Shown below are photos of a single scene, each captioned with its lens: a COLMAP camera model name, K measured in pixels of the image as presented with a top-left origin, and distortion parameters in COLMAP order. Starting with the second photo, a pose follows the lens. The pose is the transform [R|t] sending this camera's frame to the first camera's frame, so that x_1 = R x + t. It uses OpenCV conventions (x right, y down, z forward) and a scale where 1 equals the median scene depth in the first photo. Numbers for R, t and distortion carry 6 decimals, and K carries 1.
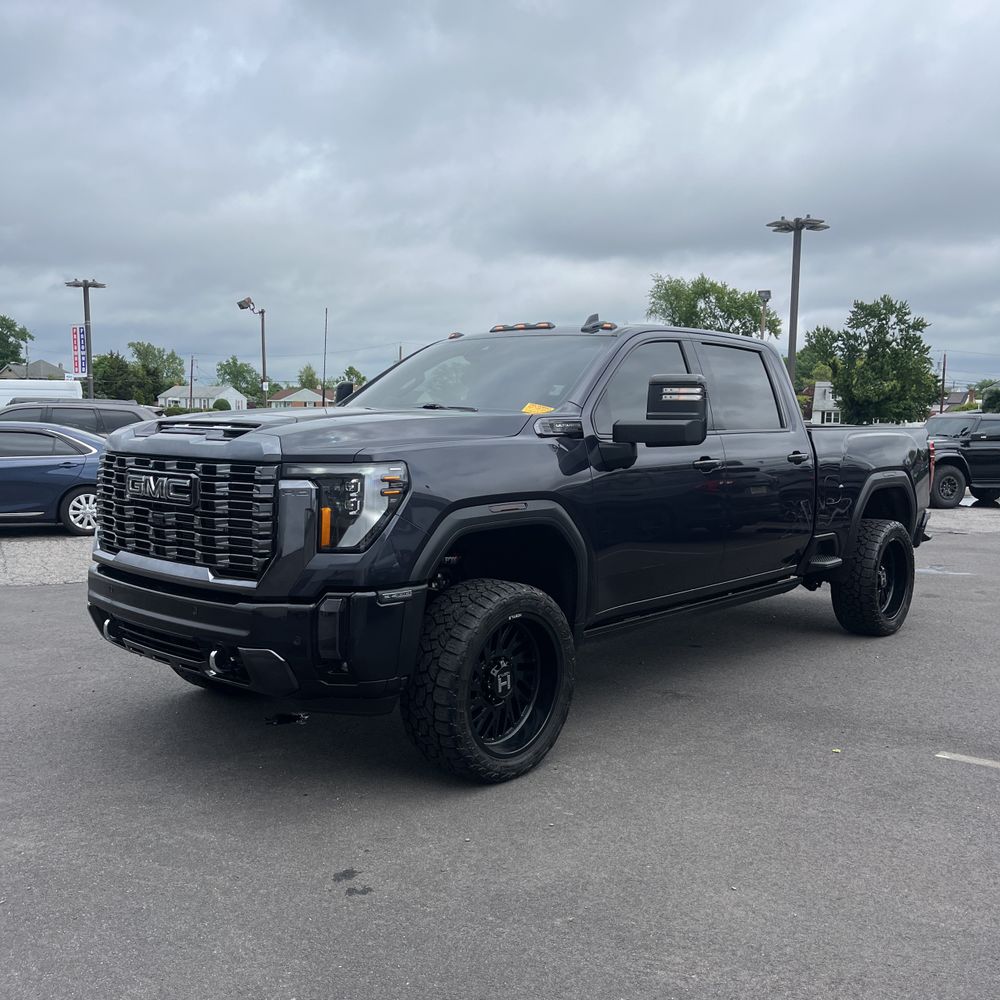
lens RADIAL K [[1028.9, 0, 501.3], [0, 1028.9, 495.8], [0, 0, 1]] dist [0.042255, -0.020669]
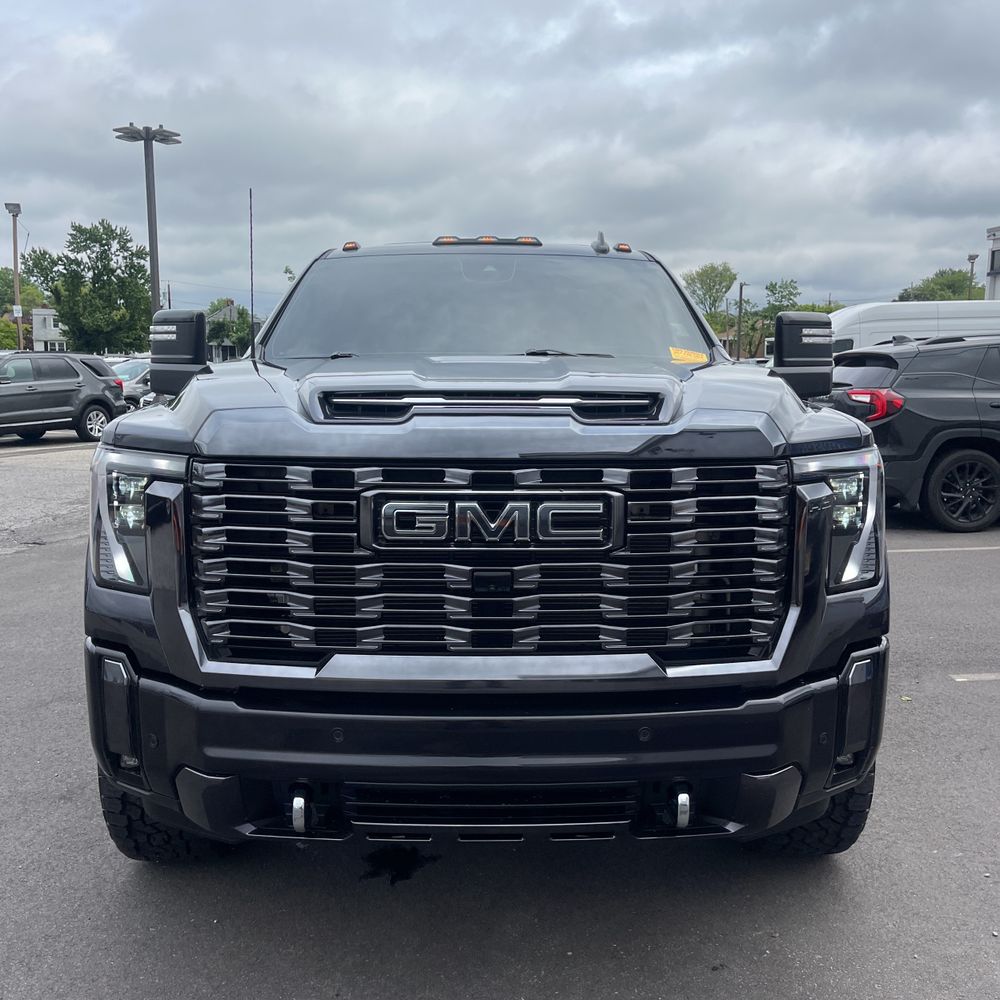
lens RADIAL K [[1028.9, 0, 501.3], [0, 1028.9, 495.8], [0, 0, 1]] dist [0.042255, -0.020669]
pose [[0.722373, -0.107061, 0.683165, -0.610631], [0.060683, 0.993945, 0.091599, -0.061130], [-0.688836, -0.024712, 0.724496, 0.555036]]
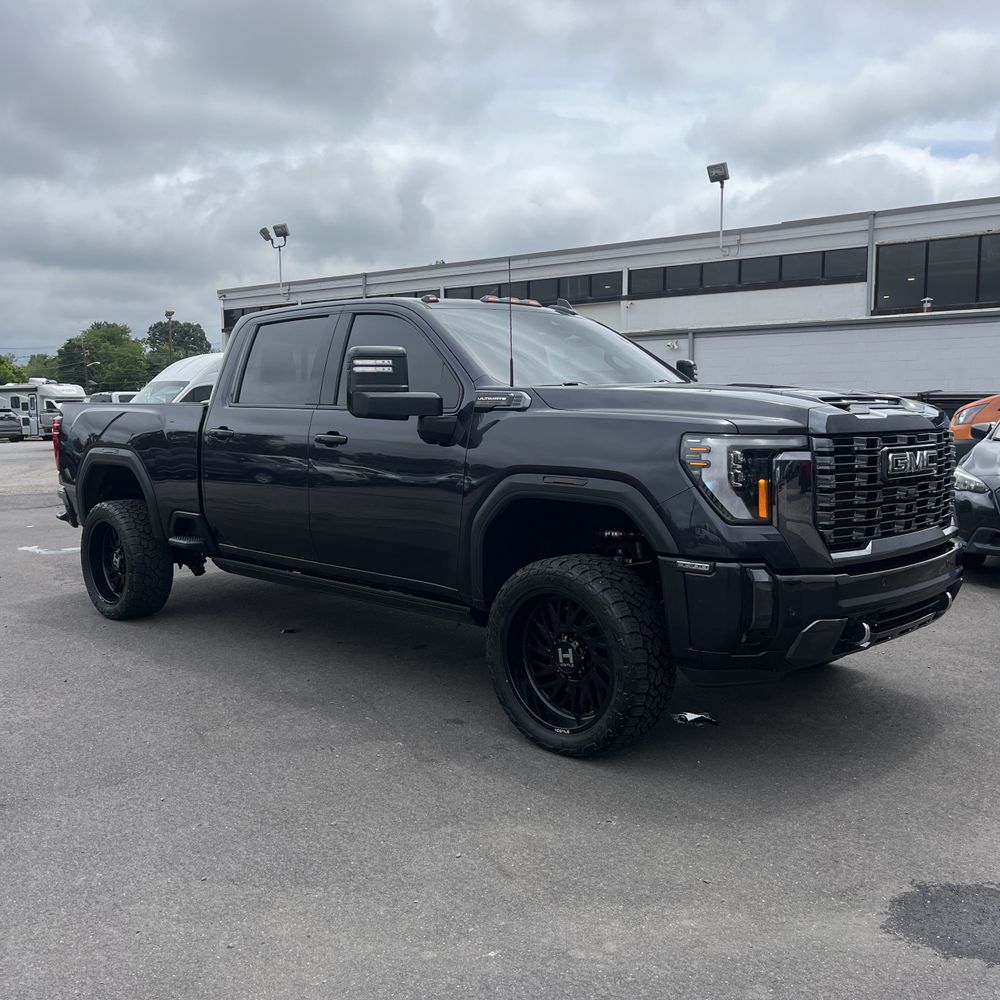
lens RADIAL K [[1028.9, 0, 501.3], [0, 1028.9, 495.8], [0, 0, 1]] dist [0.042255, -0.020669]
pose [[0.028009, -0.106060, 0.993965, -1.208104], [0.084915, 0.991014, 0.103352, -0.101747], [-0.995994, 0.081507, 0.036764, 1.219790]]
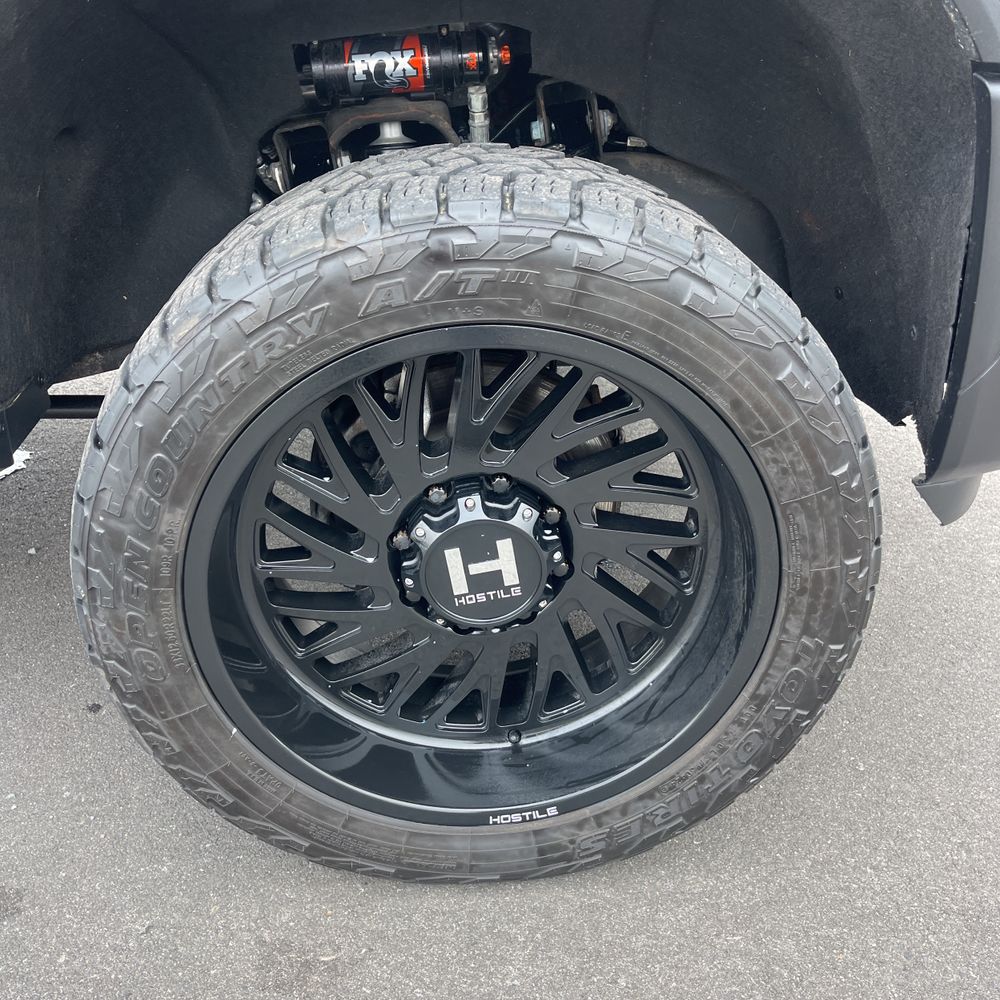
lens RADIAL K [[1028.9, 0, 501.3], [0, 1028.9, 495.8], [0, 0, 1]] dist [0.042255, -0.020669]
pose [[-0.716717, -0.325818, 0.616570, -0.455253], [0.067744, 0.847433, 0.526563, 0.001164], [-0.694066, 0.419166, -0.585297, 1.335711]]
